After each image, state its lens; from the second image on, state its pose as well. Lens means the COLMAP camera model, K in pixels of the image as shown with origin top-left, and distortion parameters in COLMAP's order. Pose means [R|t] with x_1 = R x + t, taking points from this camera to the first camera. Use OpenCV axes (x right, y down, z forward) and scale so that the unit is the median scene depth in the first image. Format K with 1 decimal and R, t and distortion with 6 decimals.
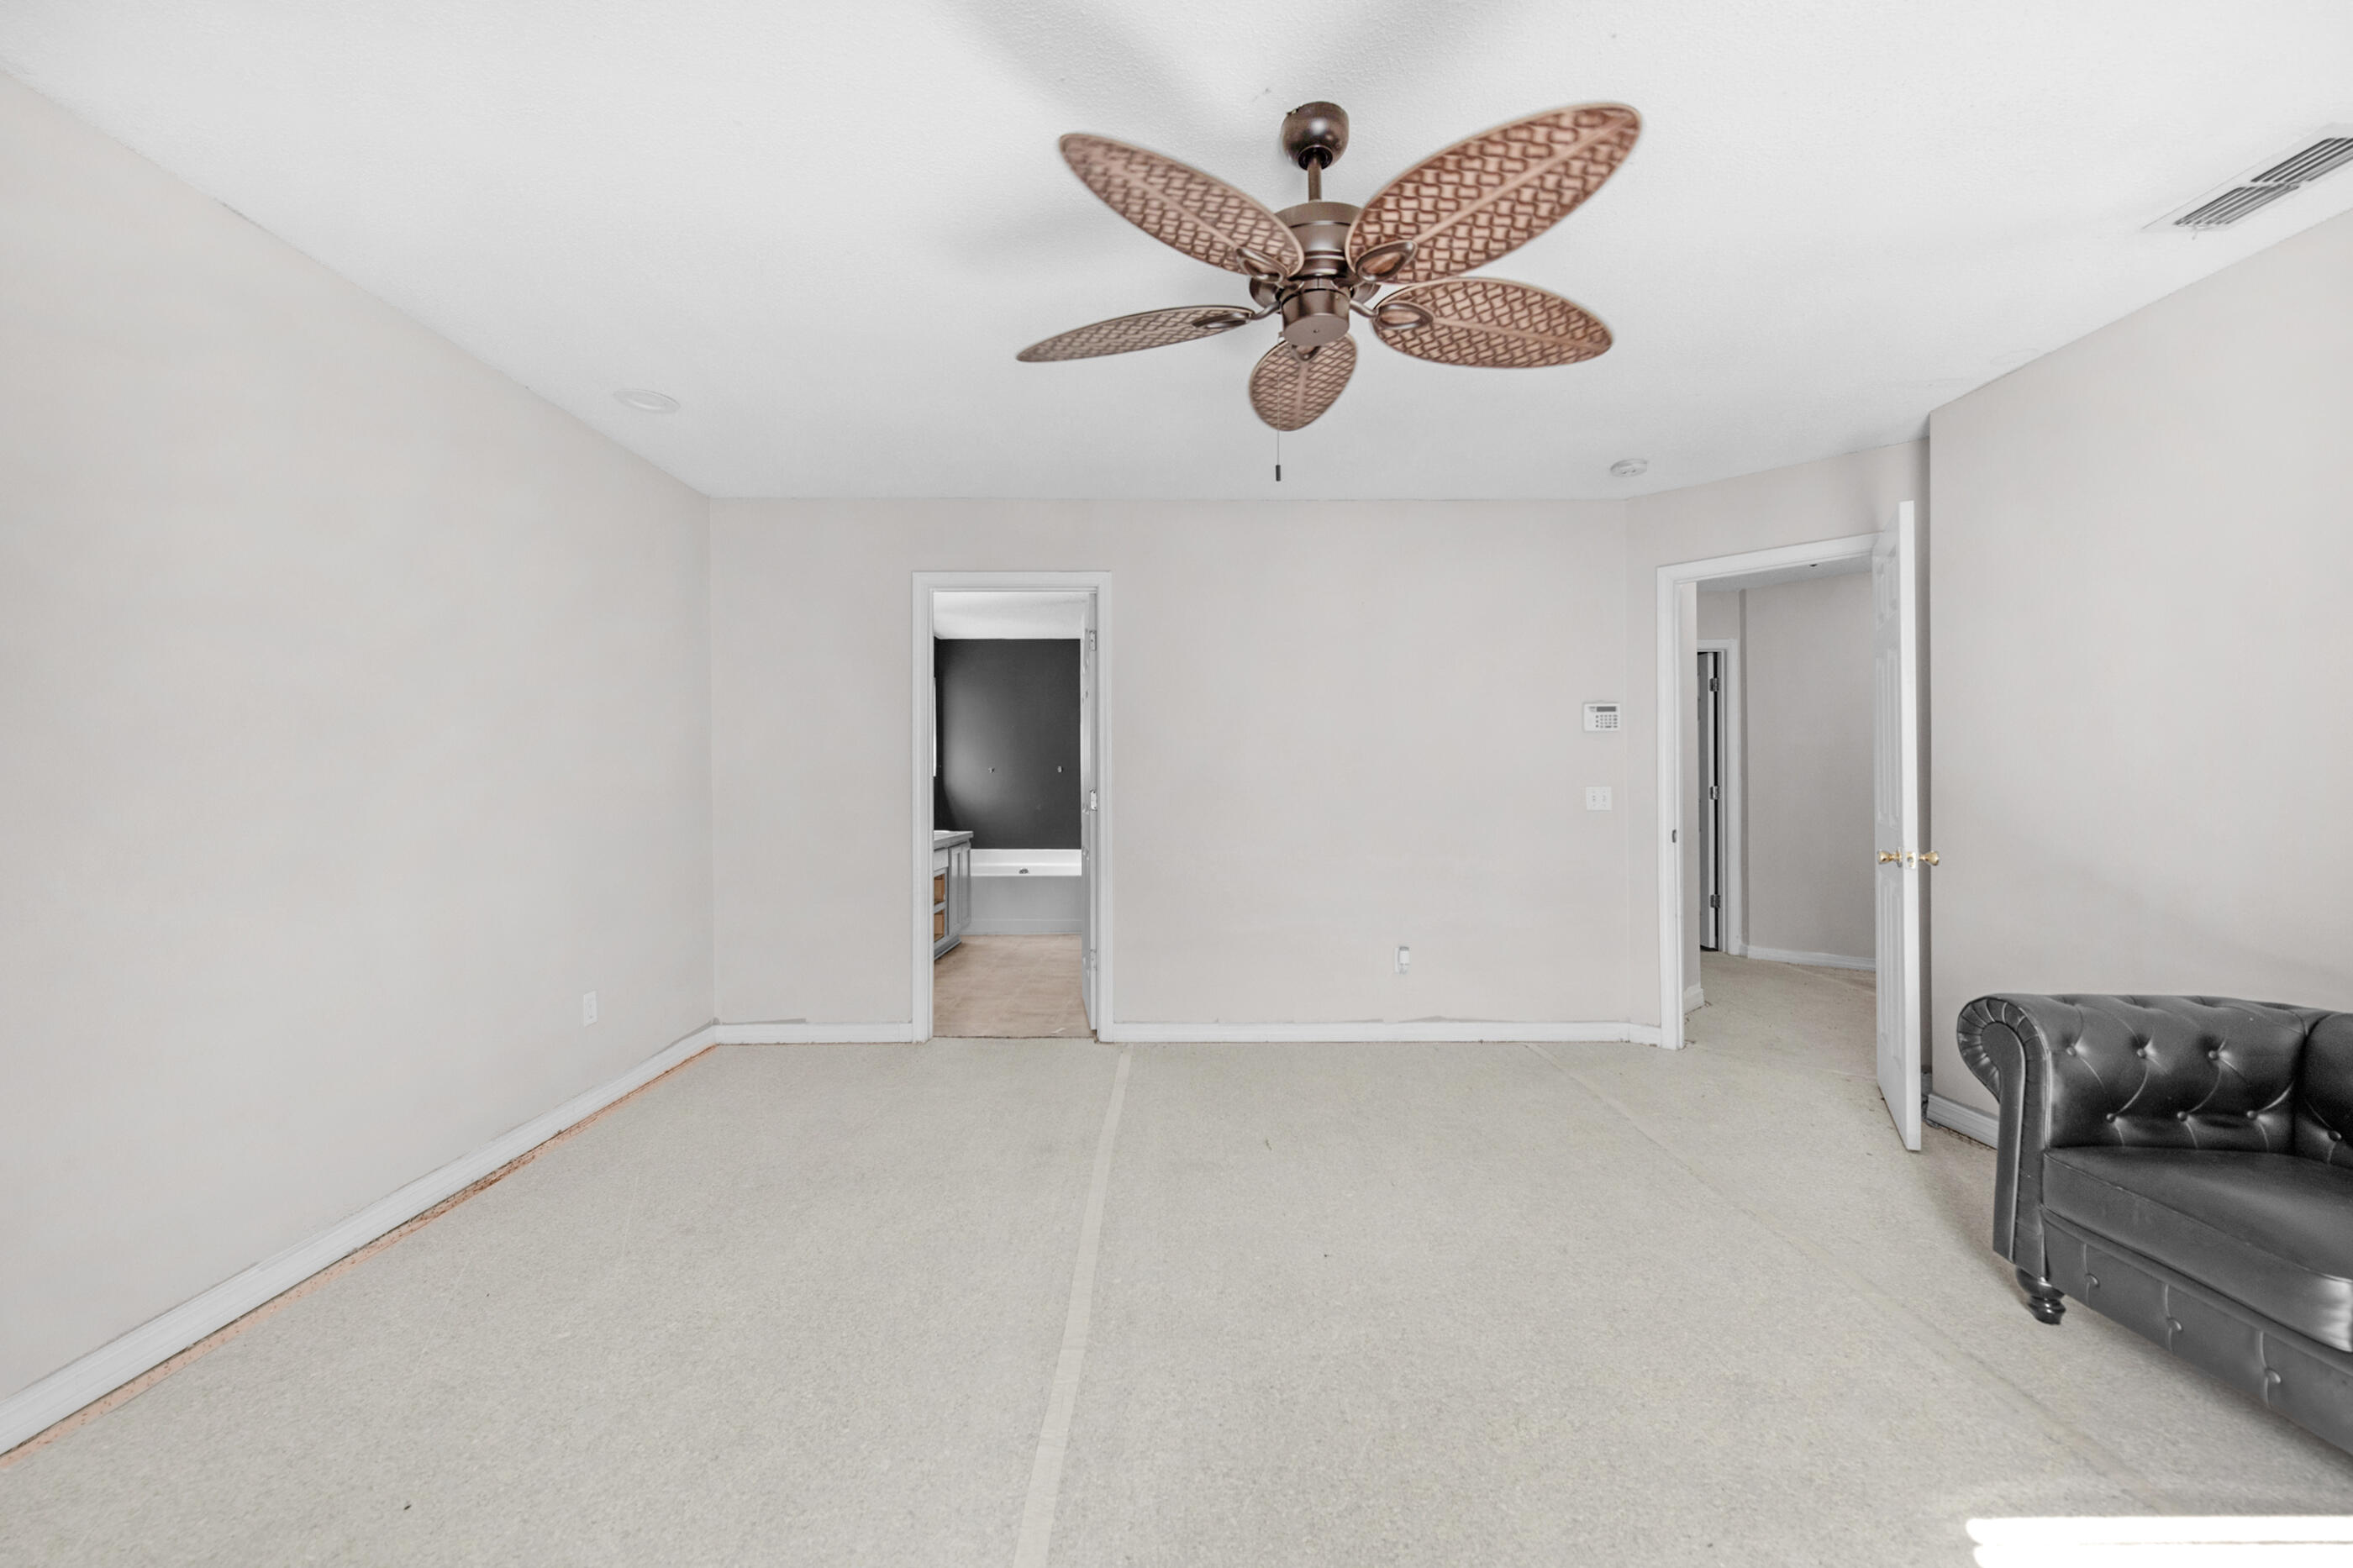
lens RADIAL K [[942.3, 0, 1202.9], [0, 942.3, 768.6], [0, 0, 1]] dist [0.003697, -0.000187]
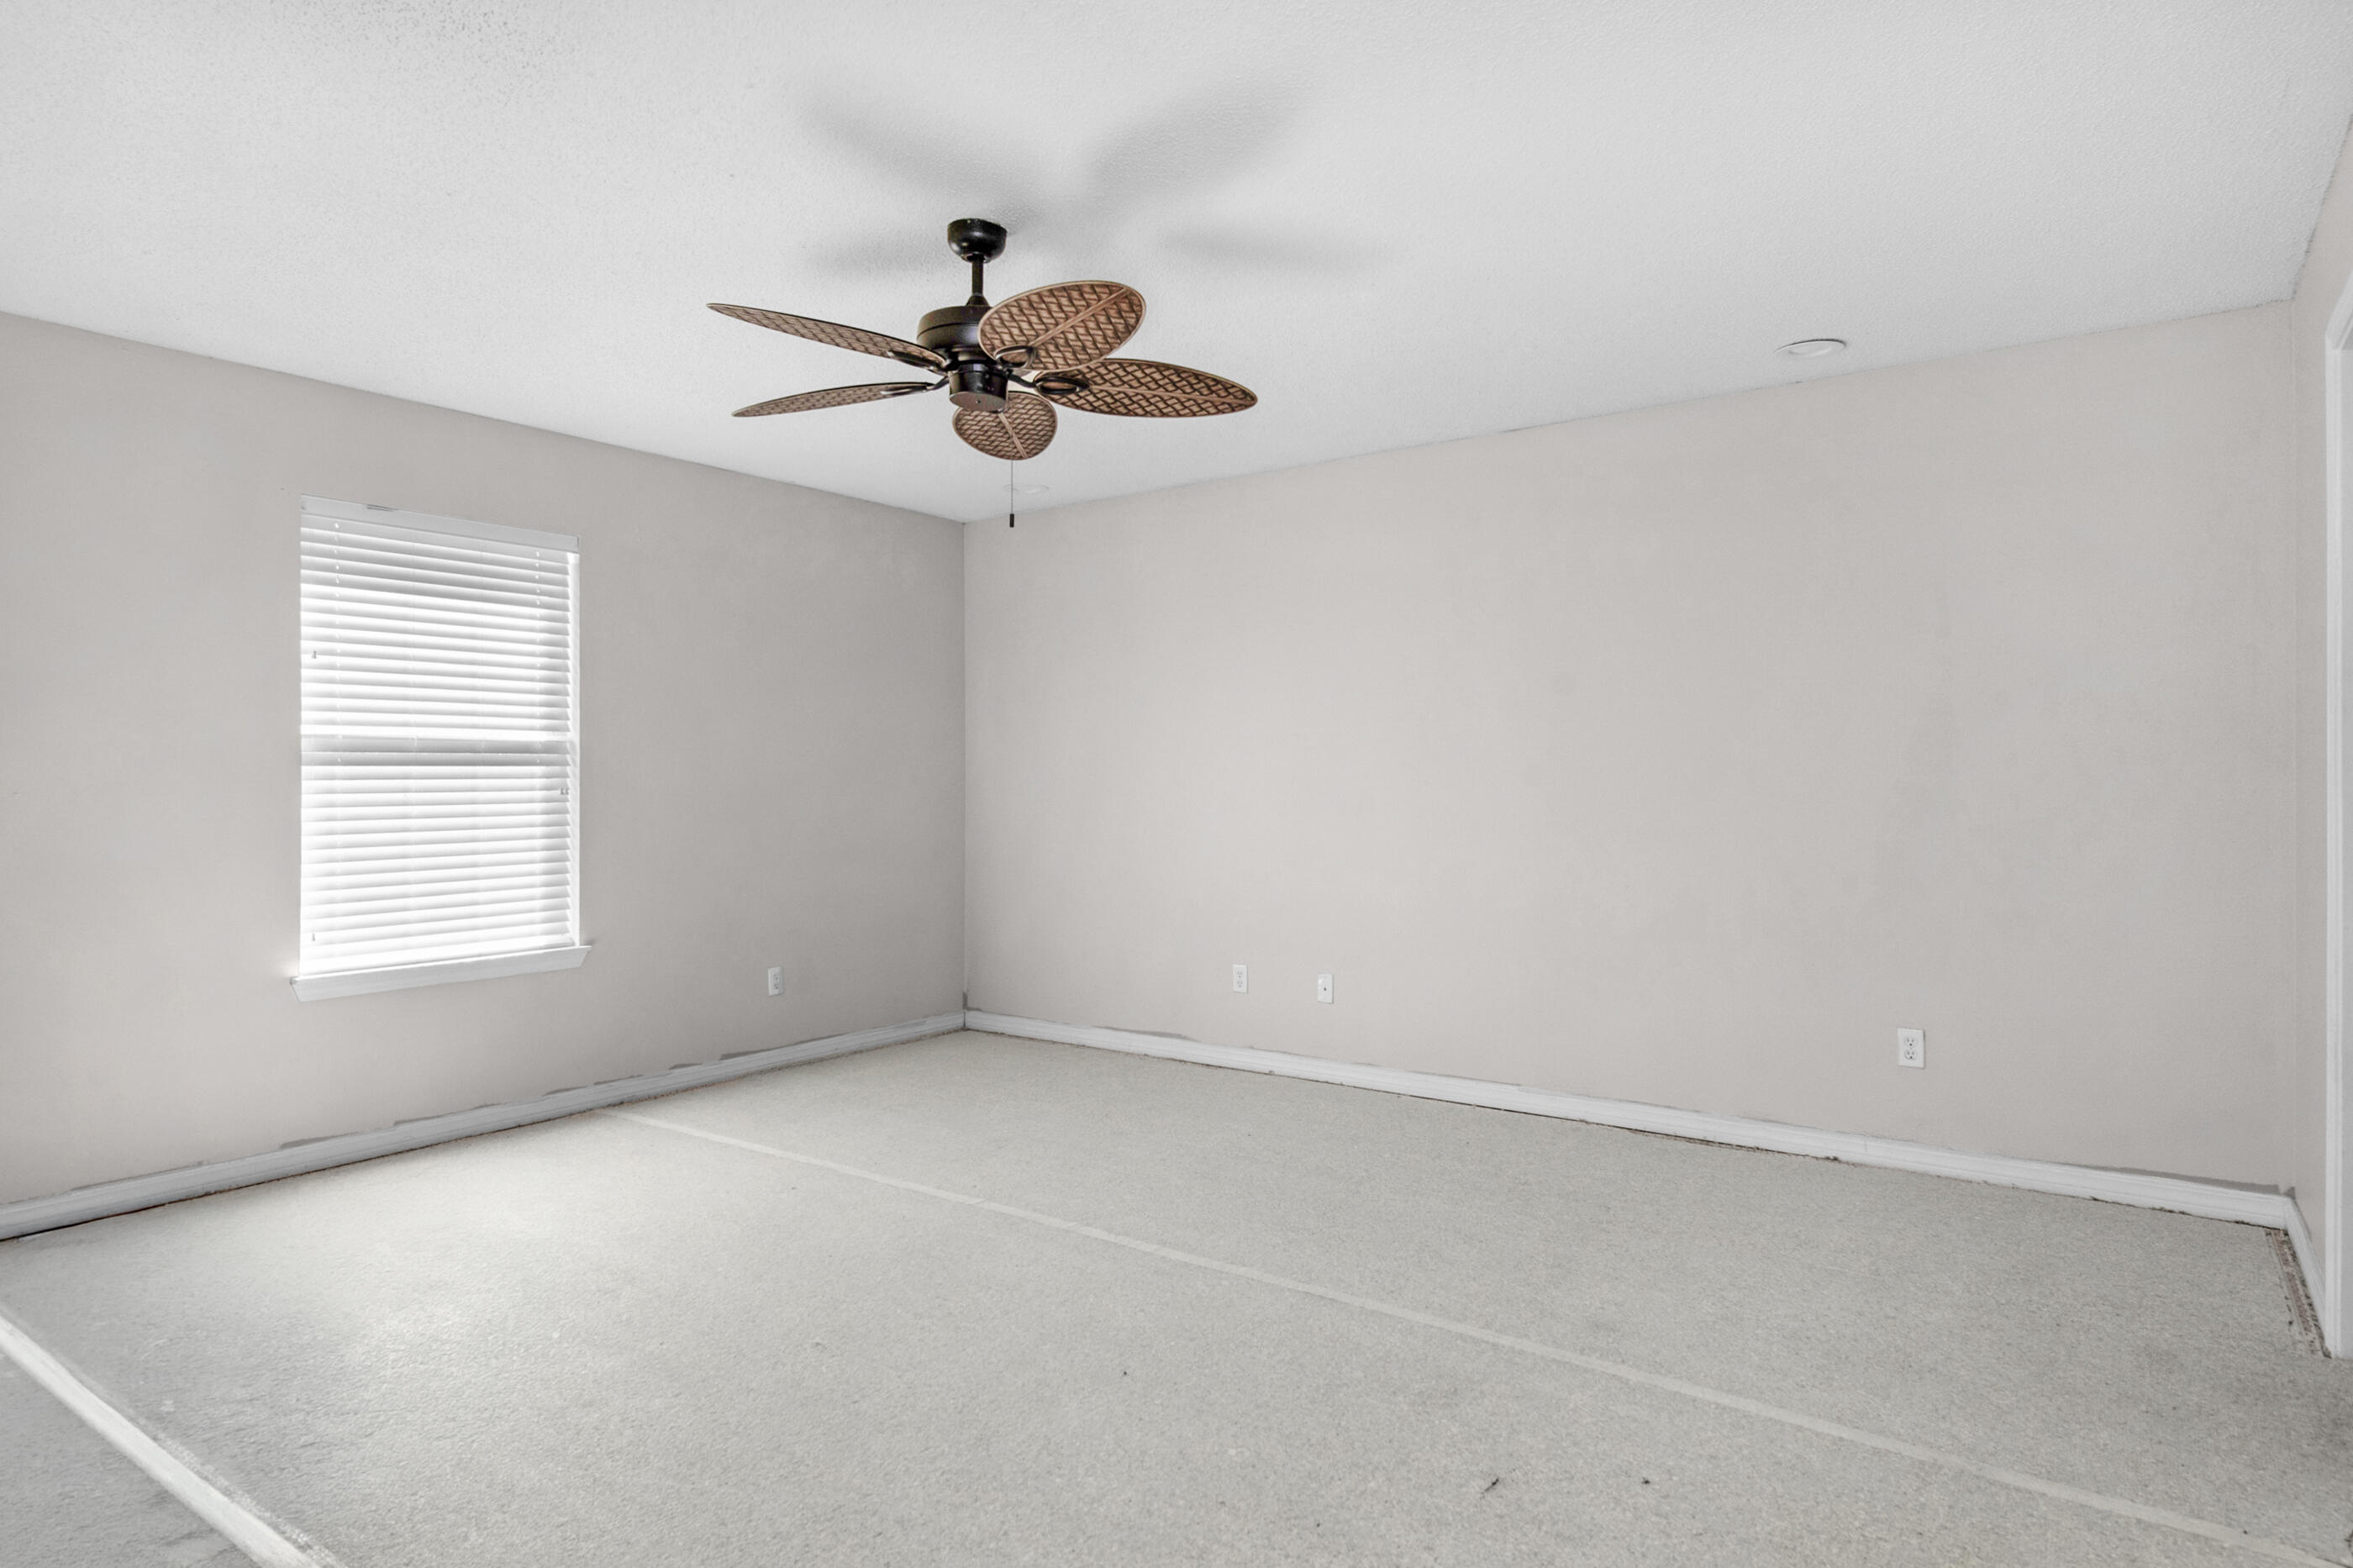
lens RADIAL K [[1268.9, 0, 1185.9], [0, 1268.9, 776.7], [0, 0, 1]] dist [0.000249, -0.000545]
pose [[-0.600792, 0.001532, -0.799404, 0.806245], [0.011600, 0.999910, -0.006802, 0.009373], [0.799321, -0.013360, -0.600756, 1.415297]]
